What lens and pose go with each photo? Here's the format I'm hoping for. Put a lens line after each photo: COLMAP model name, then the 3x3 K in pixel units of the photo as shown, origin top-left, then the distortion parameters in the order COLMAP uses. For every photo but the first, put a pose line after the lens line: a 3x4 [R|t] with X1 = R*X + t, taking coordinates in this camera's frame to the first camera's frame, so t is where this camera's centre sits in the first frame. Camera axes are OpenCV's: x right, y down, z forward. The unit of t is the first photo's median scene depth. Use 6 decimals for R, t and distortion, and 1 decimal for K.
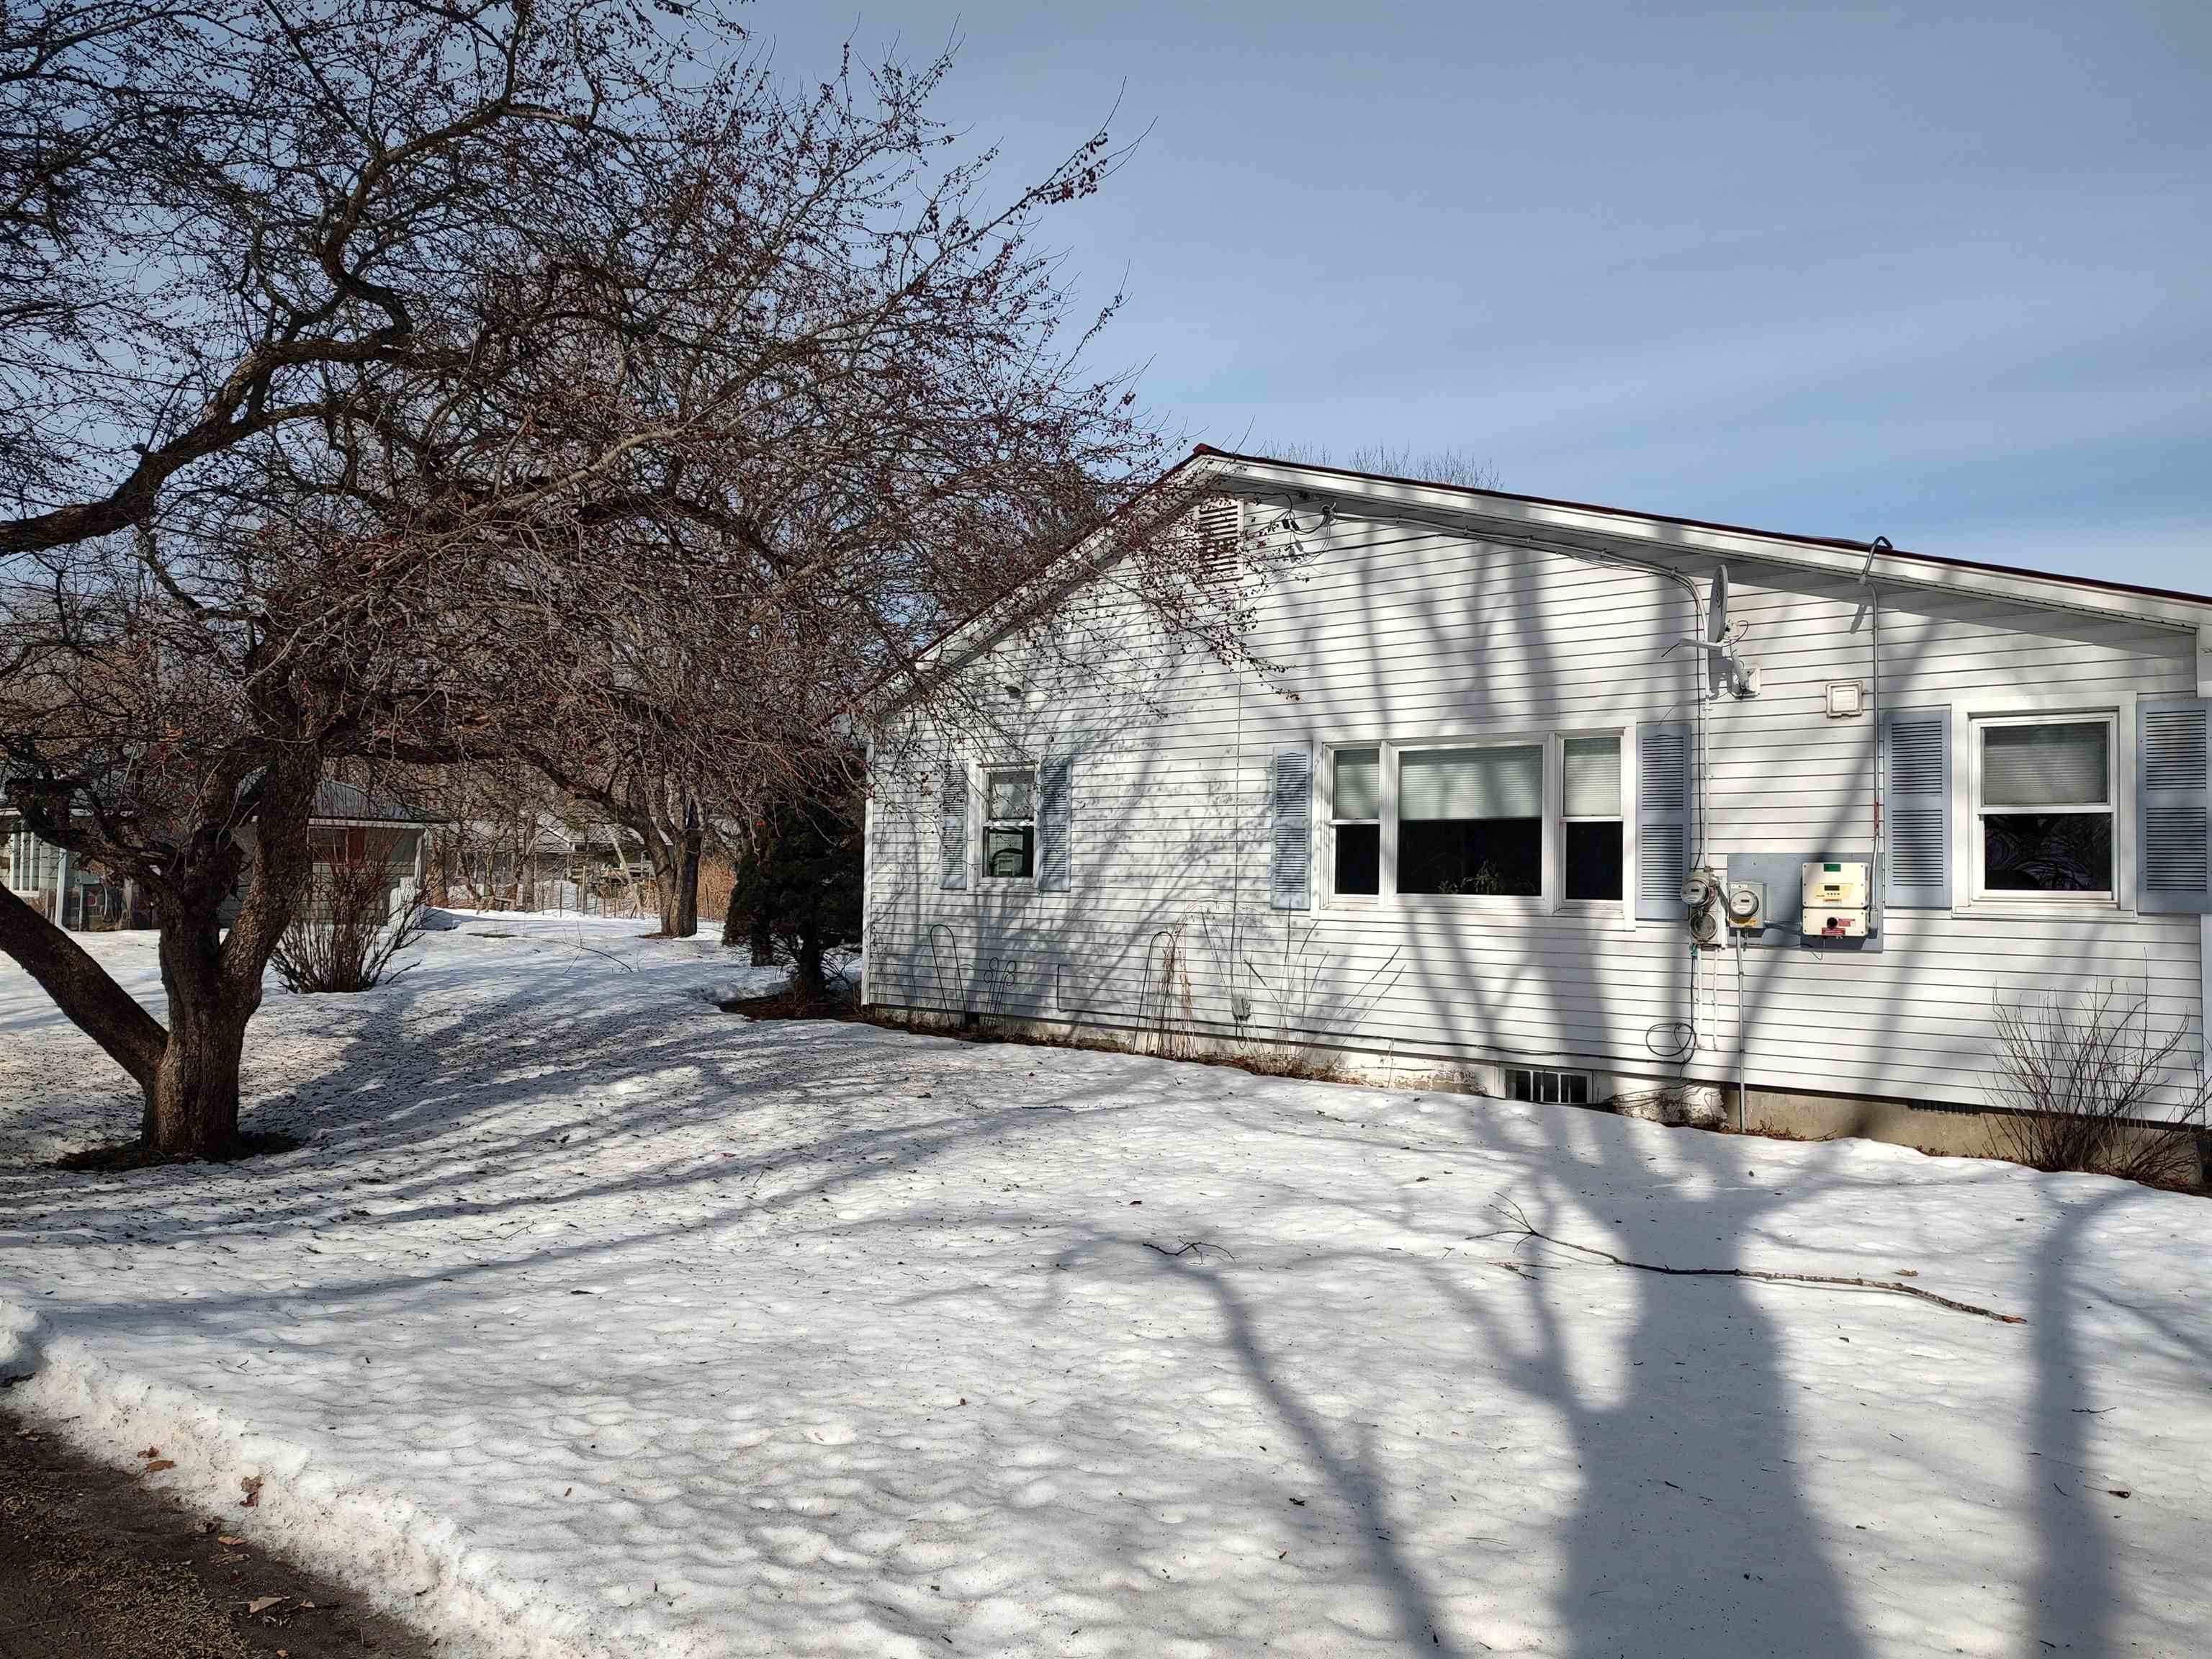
lens RADIAL K [[1556.0, 0, 1103.9], [0, 1556.0, 829.4], [0, 0, 1]] dist [0.034334, -0.006028]
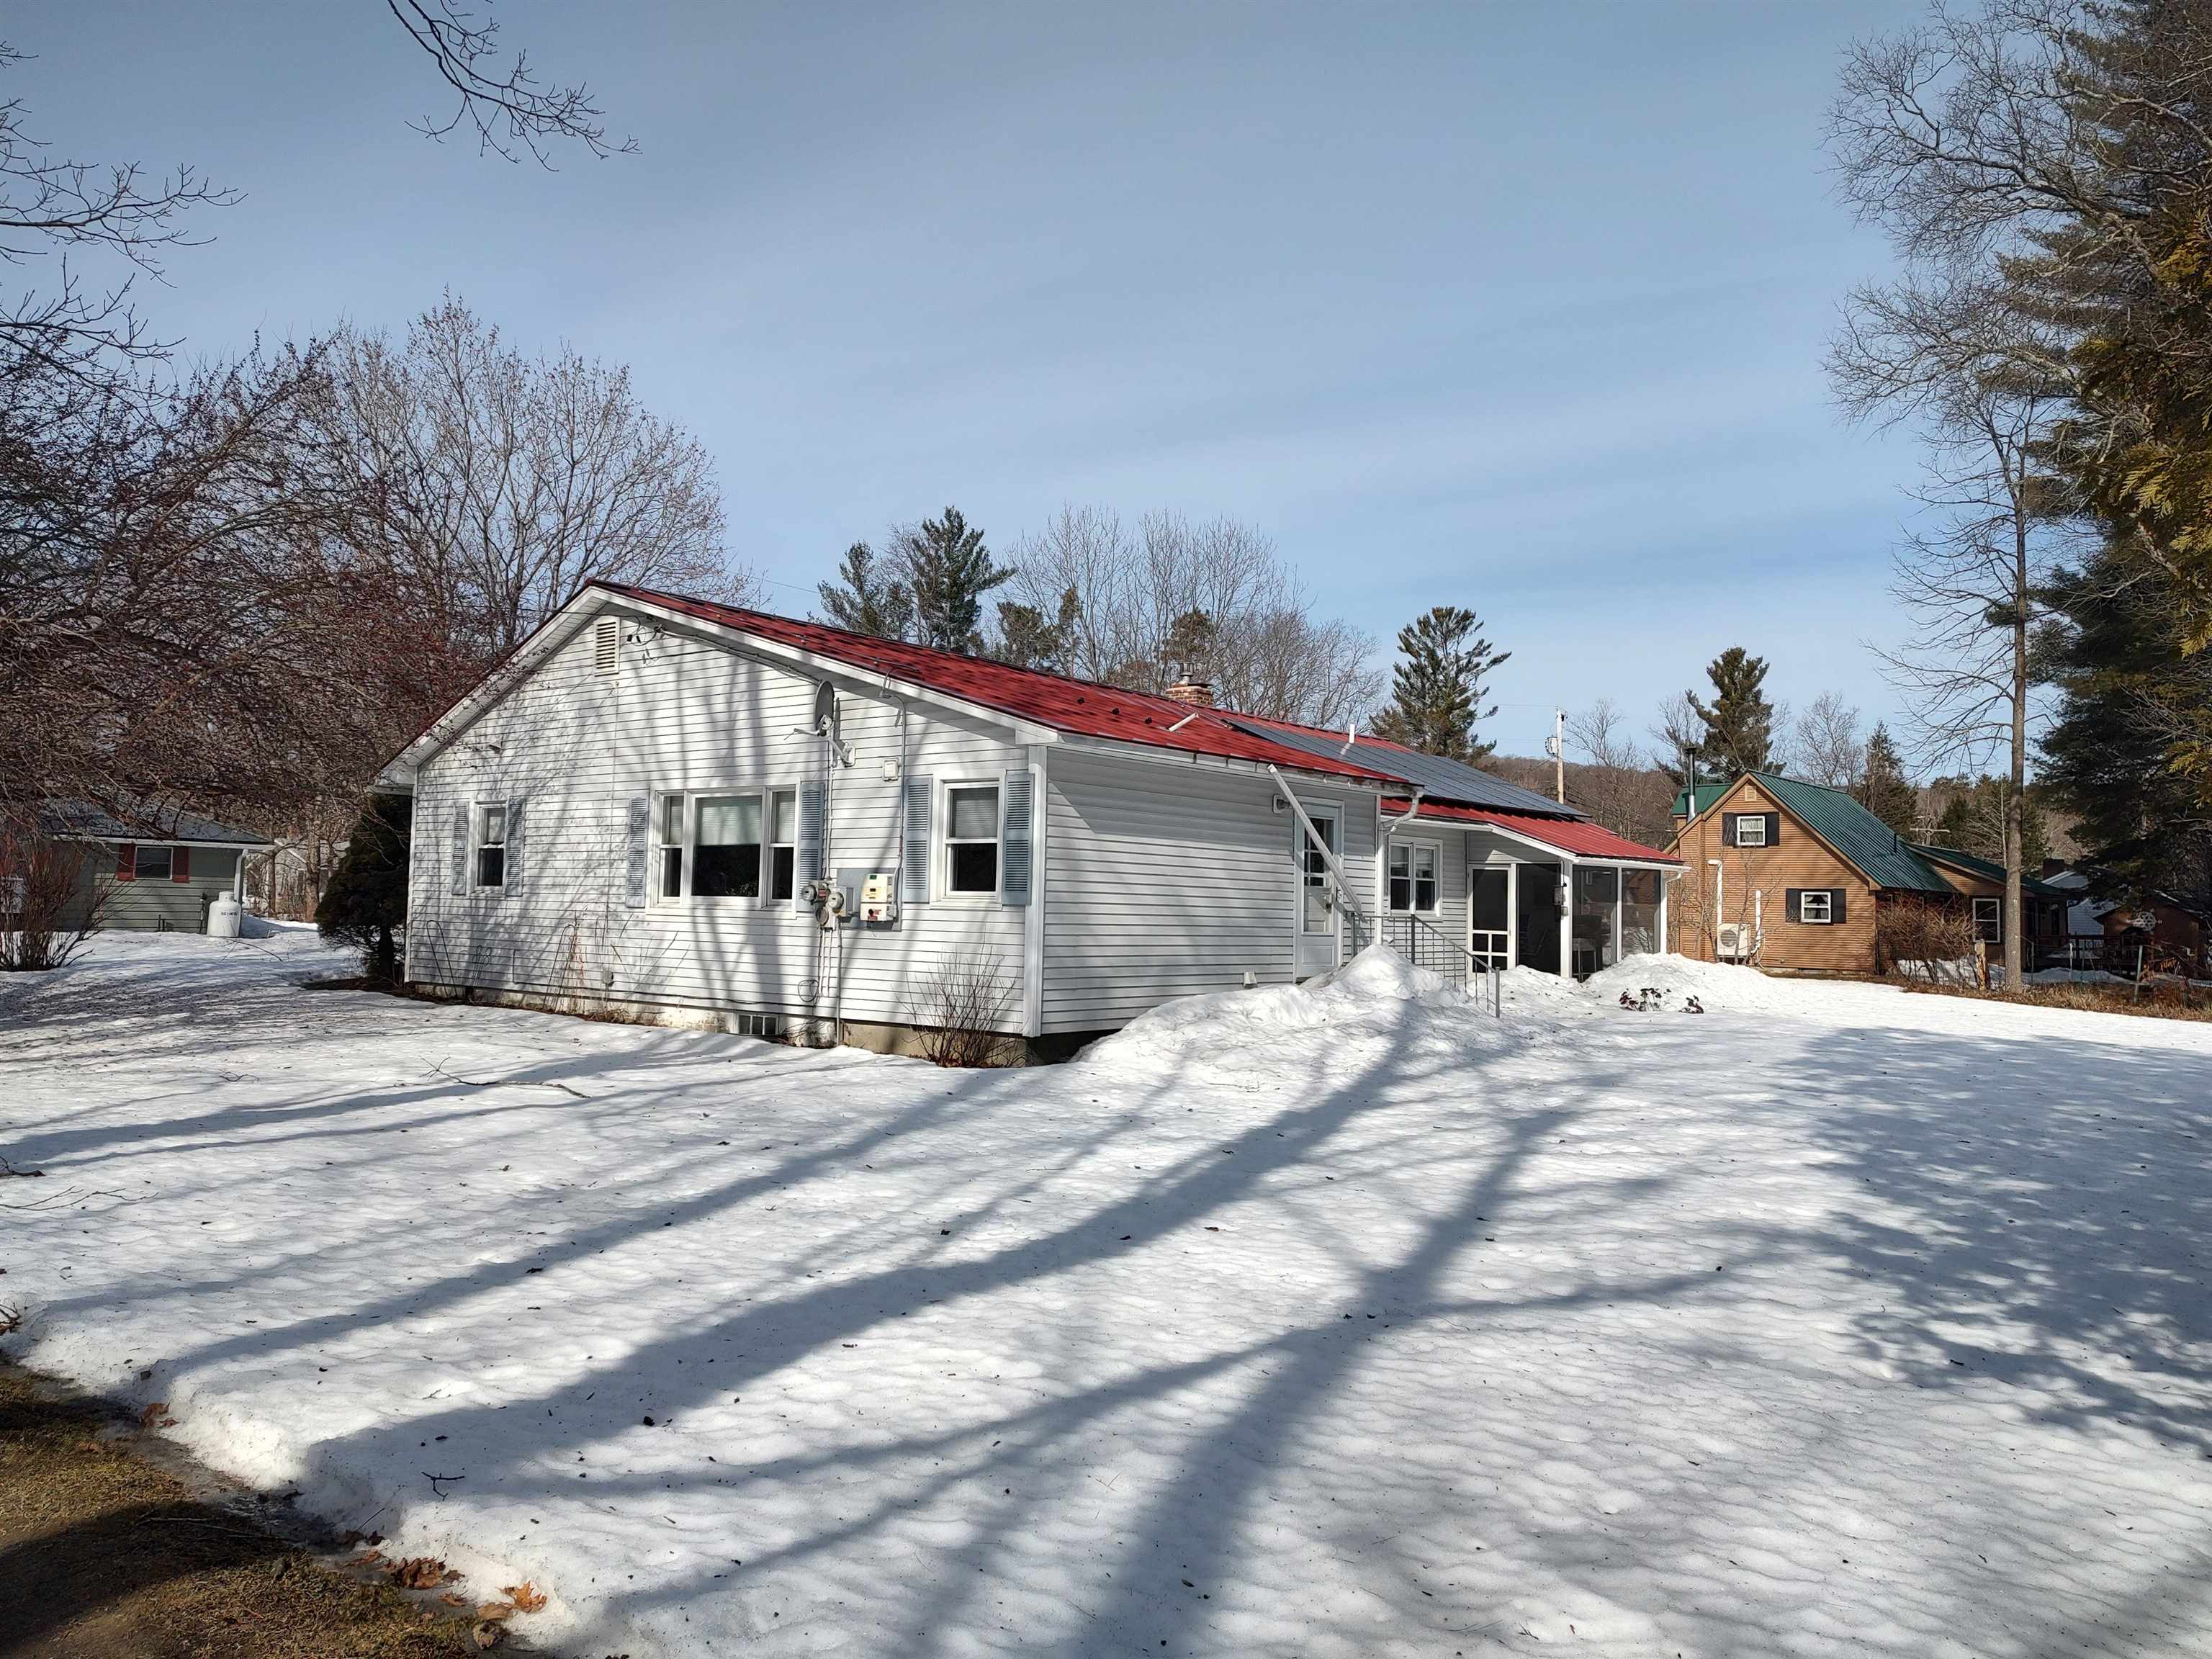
lens RADIAL K [[1556.0, 0, 1108.6], [0, 1556.0, 828.6], [0, 0, 1]] dist [0.034334, -0.006028]
pose [[0.999680, 0.006768, 0.024361, 0.536708], [-0.006369, 0.999845, -0.016414, 0.000037], [-0.024469, 0.016254, 0.999568, -0.454201]]
